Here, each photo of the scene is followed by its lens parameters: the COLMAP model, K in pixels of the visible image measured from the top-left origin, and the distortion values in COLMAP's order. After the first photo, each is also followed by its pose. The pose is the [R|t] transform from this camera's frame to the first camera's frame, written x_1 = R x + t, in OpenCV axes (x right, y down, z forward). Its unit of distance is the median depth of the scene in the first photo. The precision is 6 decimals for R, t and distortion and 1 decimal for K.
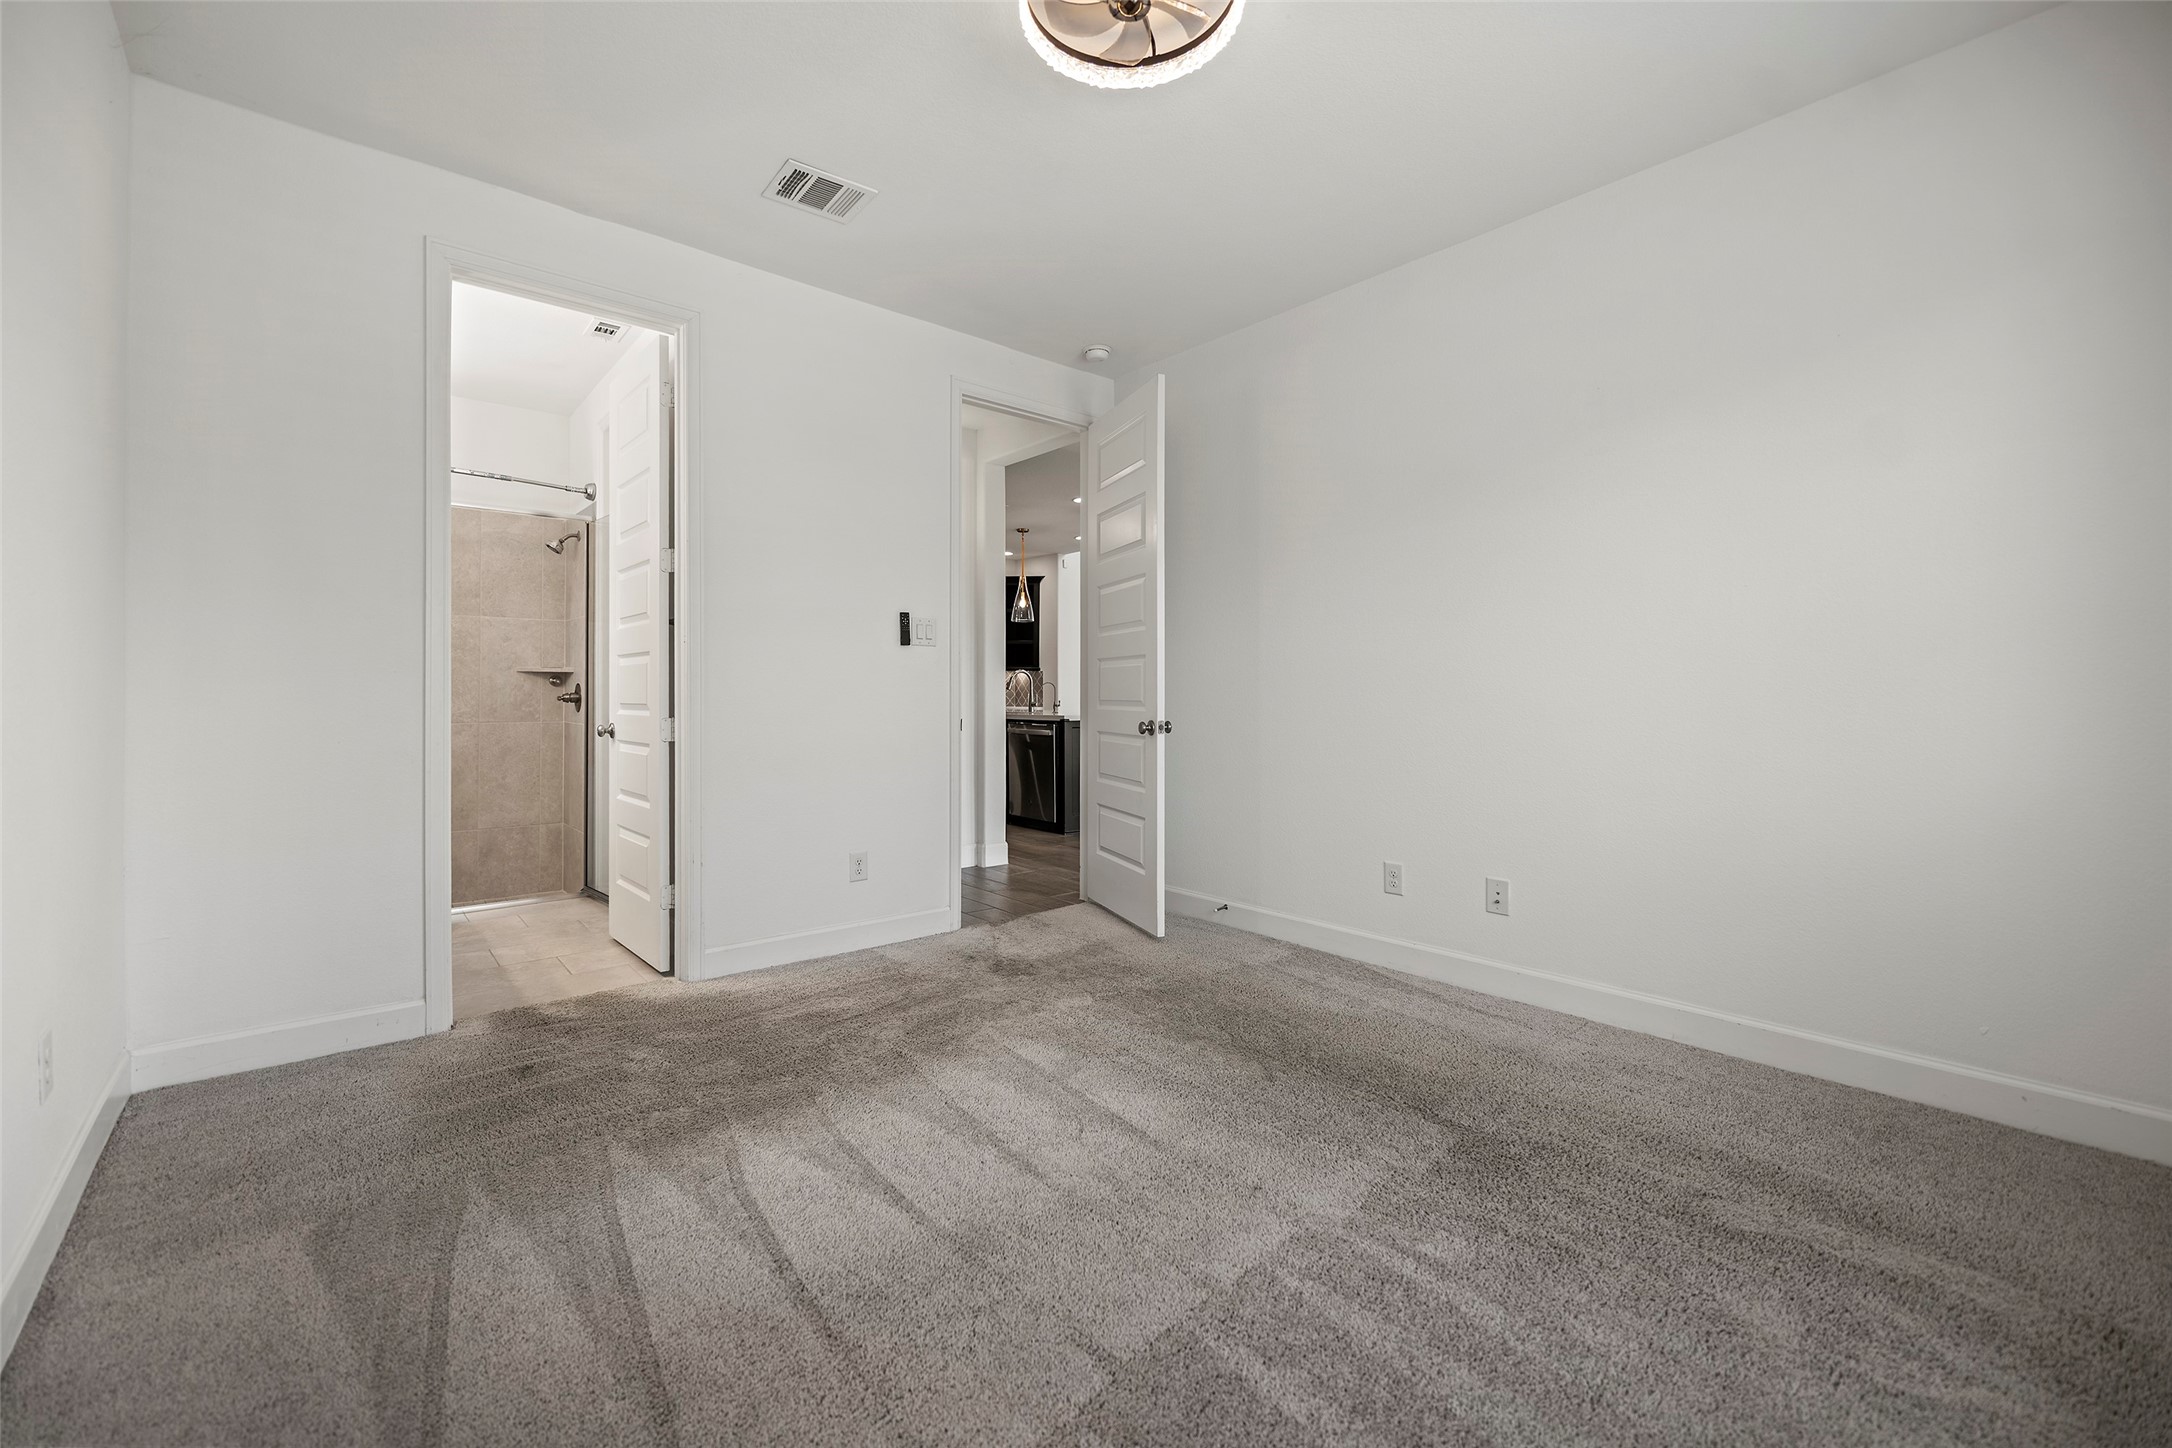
lens RADIAL K [[894.5, 0, 1078.5], [0, 894.5, 717.0], [0, 0, 1]] dist [-0.003808, -0.001287]
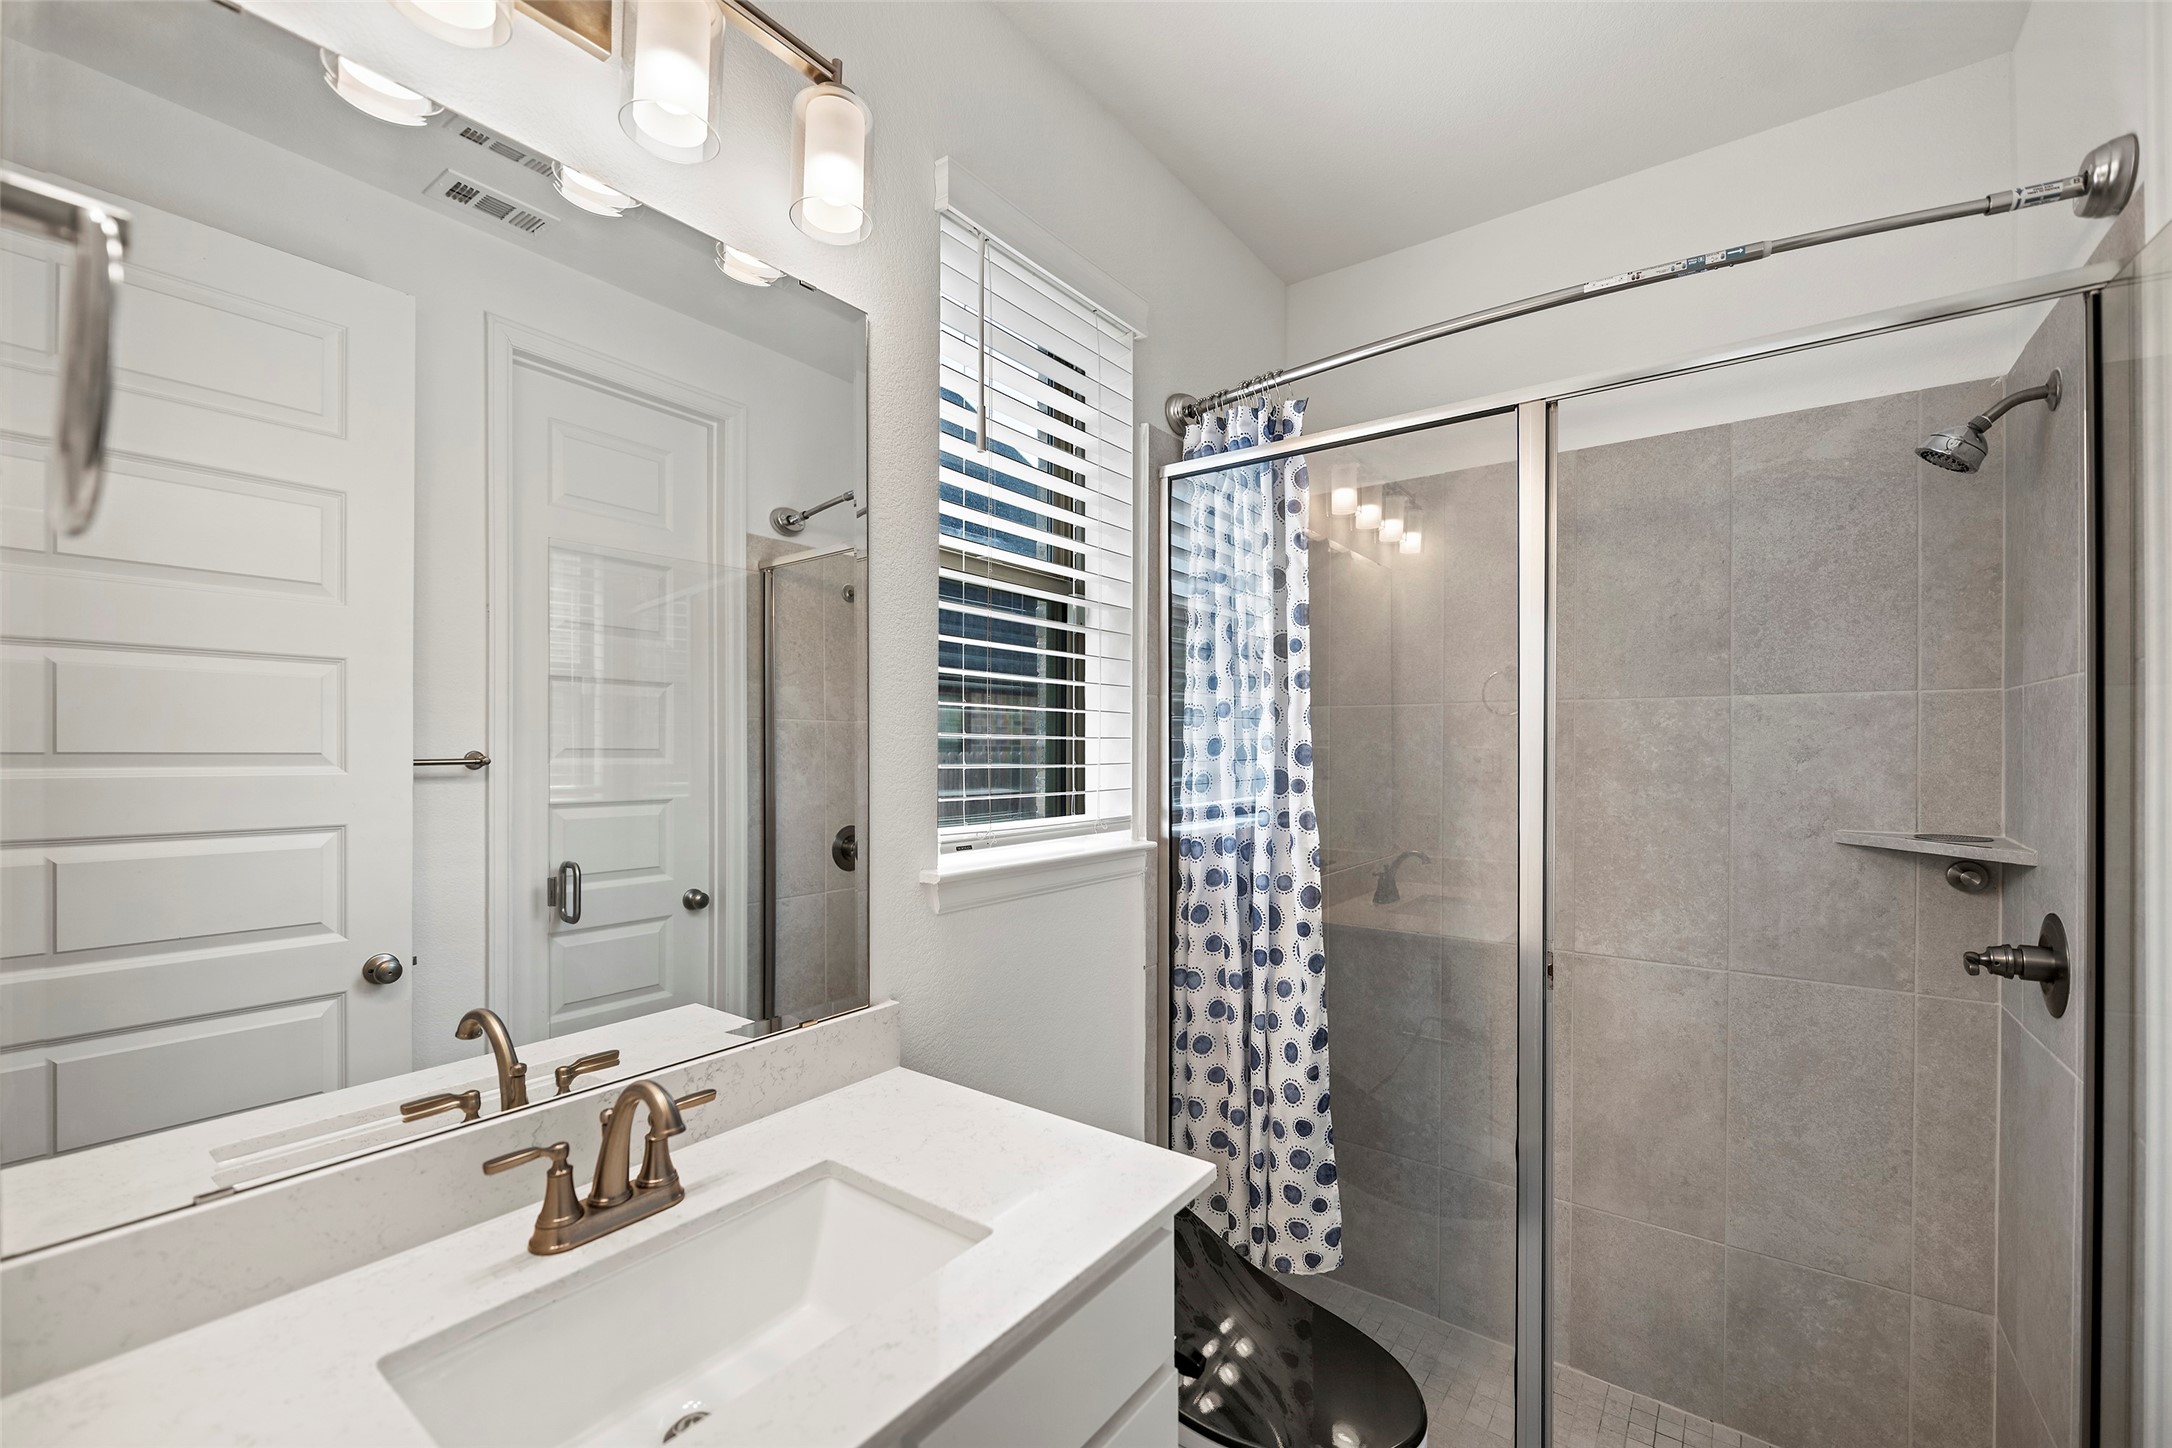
lens RADIAL K [[894.5, 0, 1085.2], [0, 894.5, 740.5], [0, 0, 1]] dist [-0.003808, -0.001287]
pose [[0.216979, -0.007990, -0.976144, -0.351017], [-0.008700, 0.999911, -0.010119, -0.086532], [0.976137, 0.010688, 0.216890, 0.637452]]
